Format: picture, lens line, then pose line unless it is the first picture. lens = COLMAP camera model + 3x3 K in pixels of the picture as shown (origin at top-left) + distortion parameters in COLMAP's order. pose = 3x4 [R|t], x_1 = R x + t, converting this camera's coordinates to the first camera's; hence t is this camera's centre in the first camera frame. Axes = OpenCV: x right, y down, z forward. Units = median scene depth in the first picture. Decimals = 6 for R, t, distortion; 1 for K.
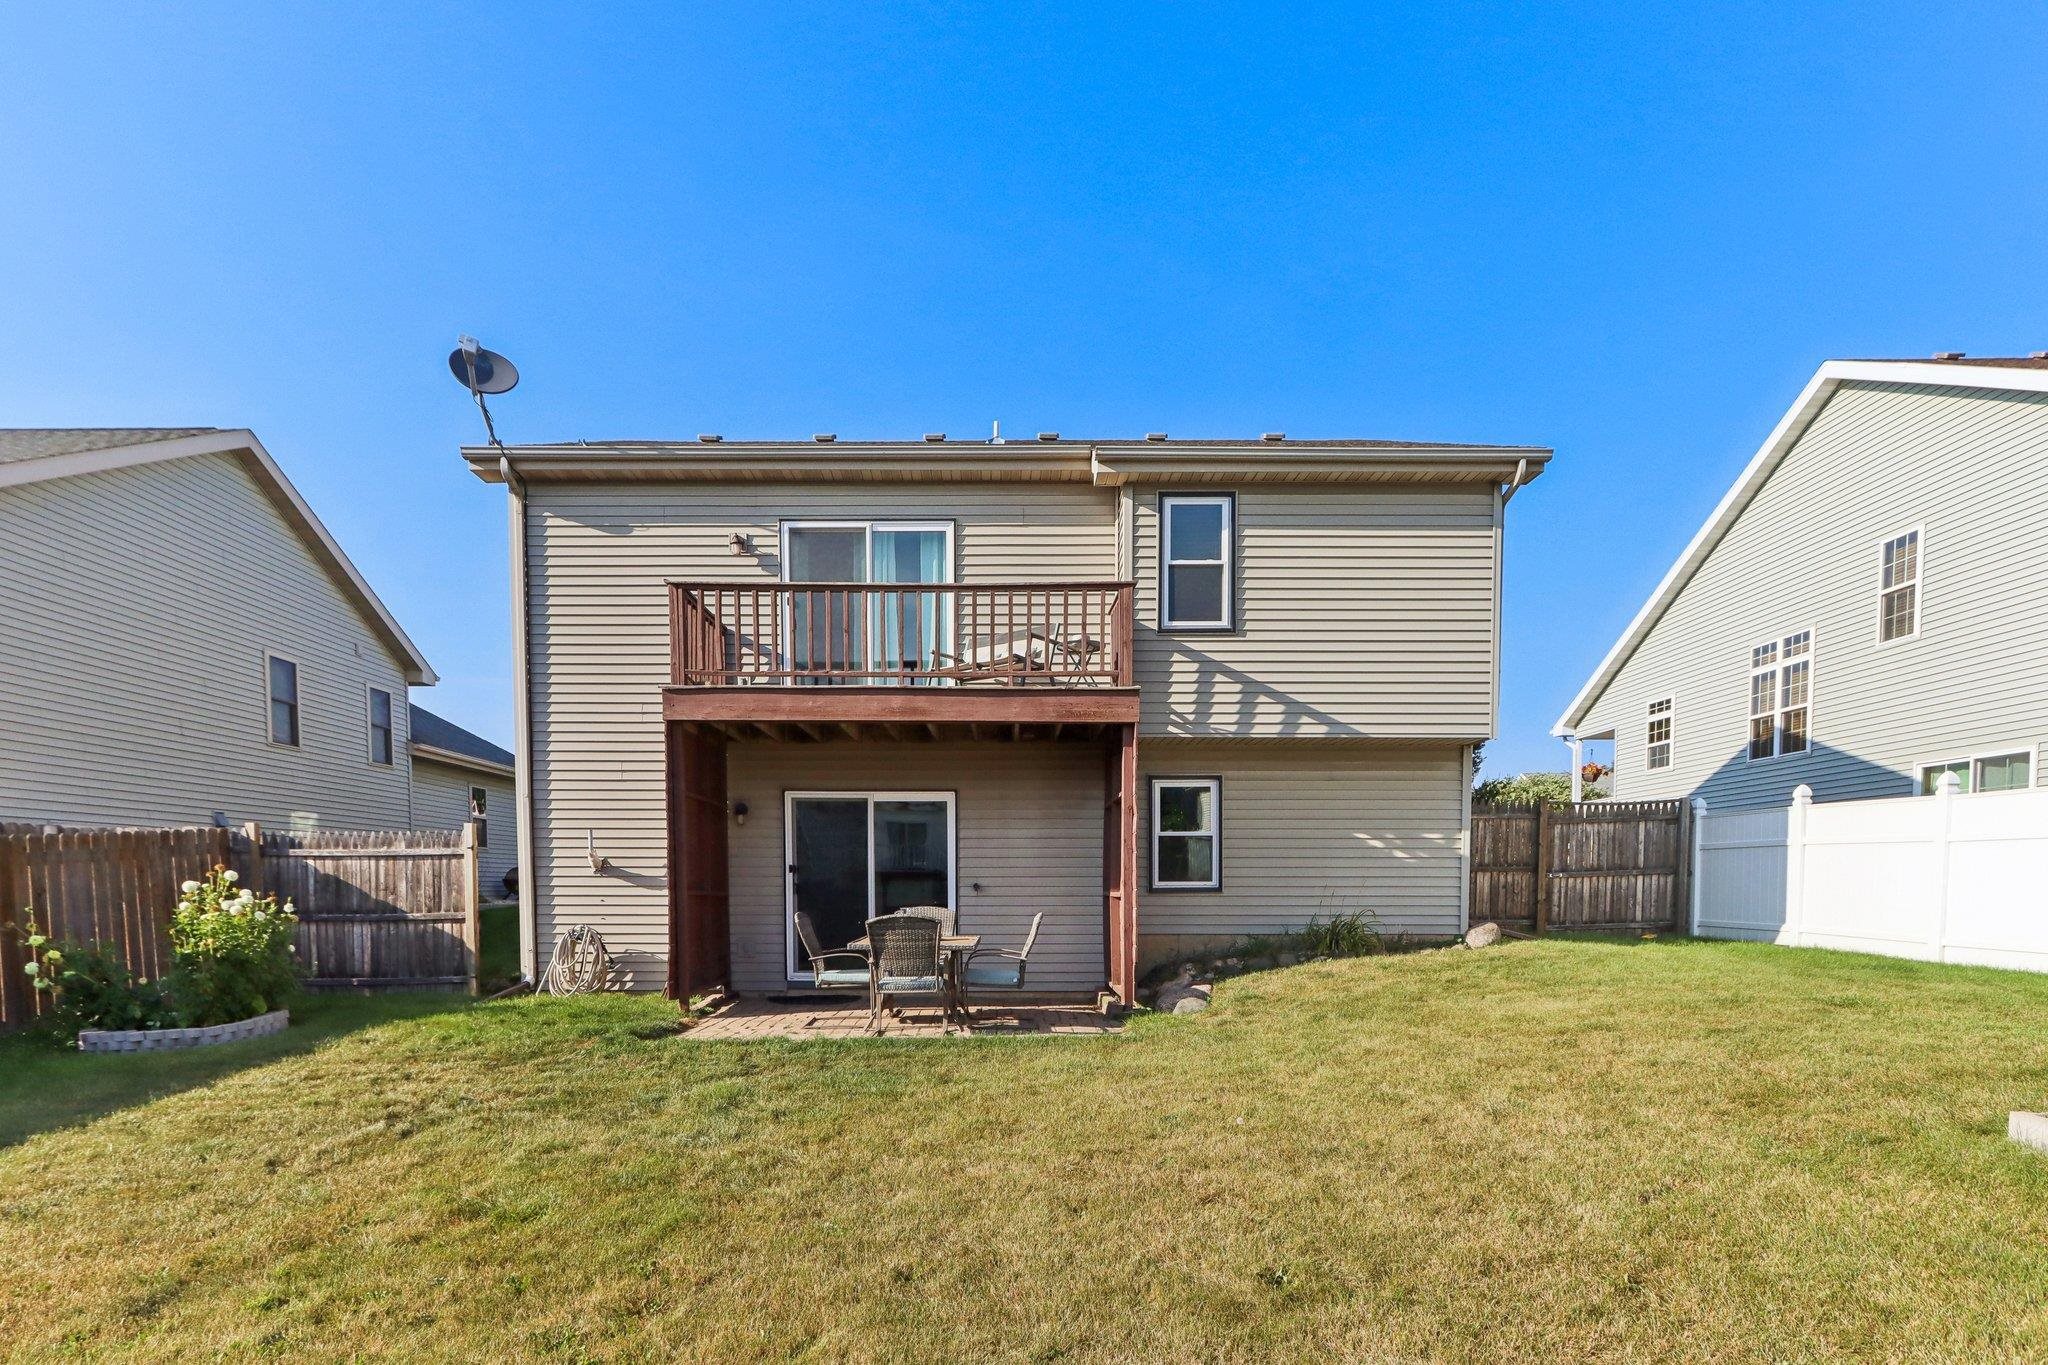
lens RADIAL K [[952.1, 0, 1025.1], [0, 952.1, 694.2], [0, 0, 1]] dist [-0.002517, 0.001269]
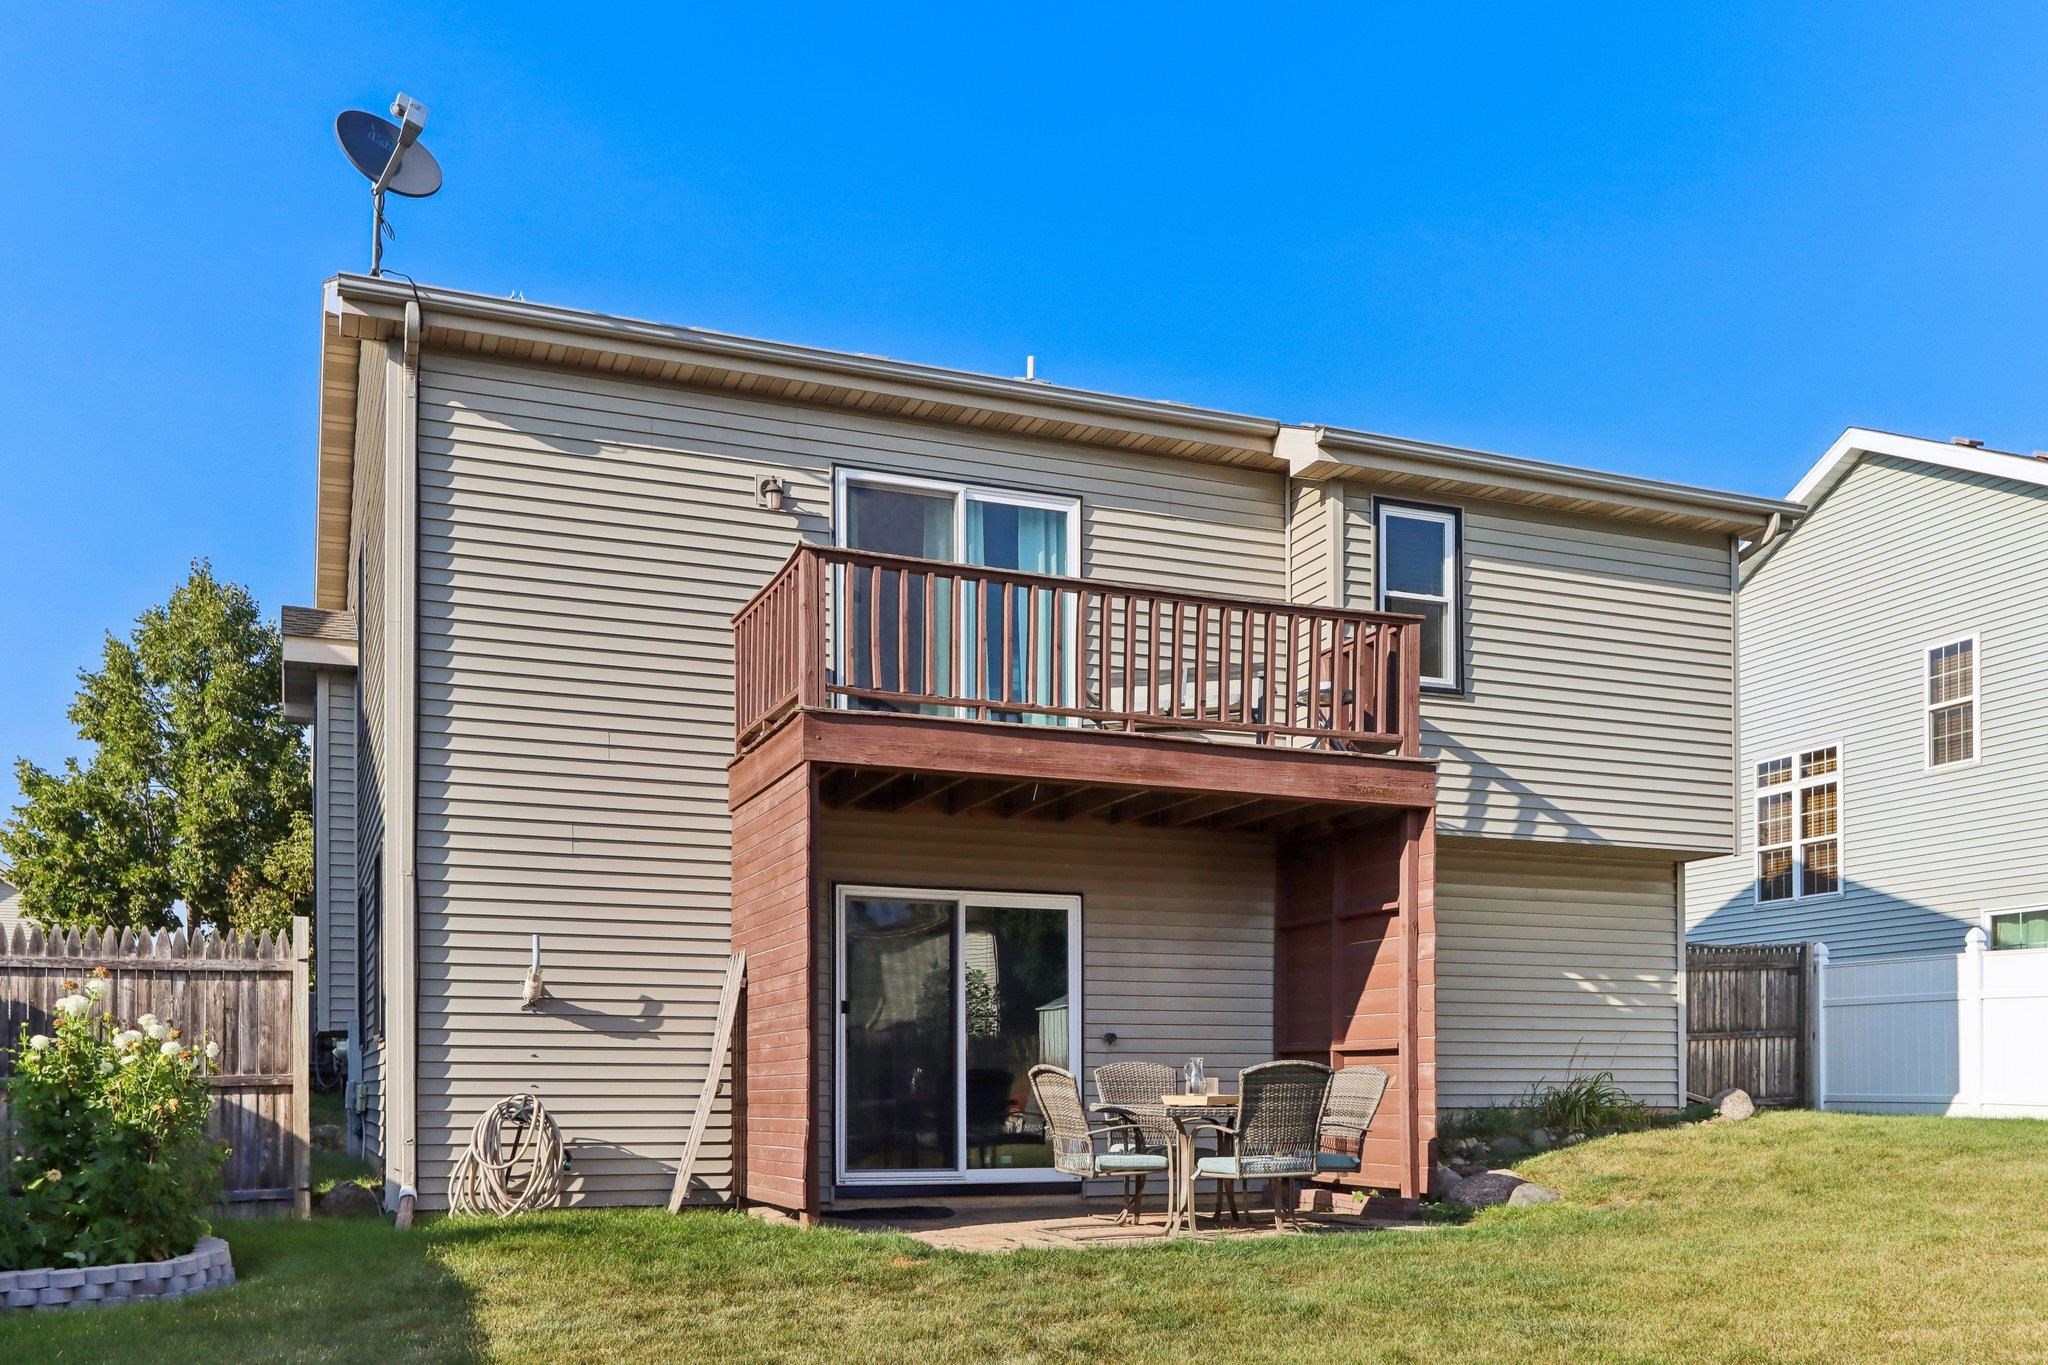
lens RADIAL K [[1481.9, 0, 1026.0], [0, 1481.9, 671.6], [0, 0, 1]] dist [0.000708, -0.019396]
pose [[0.945533, 0.087190, 0.313634, -0.453761], [-0.065453, 0.994707, -0.079202, 0.030169], [-0.318879, 0.054360, 0.946235, 0.009801]]
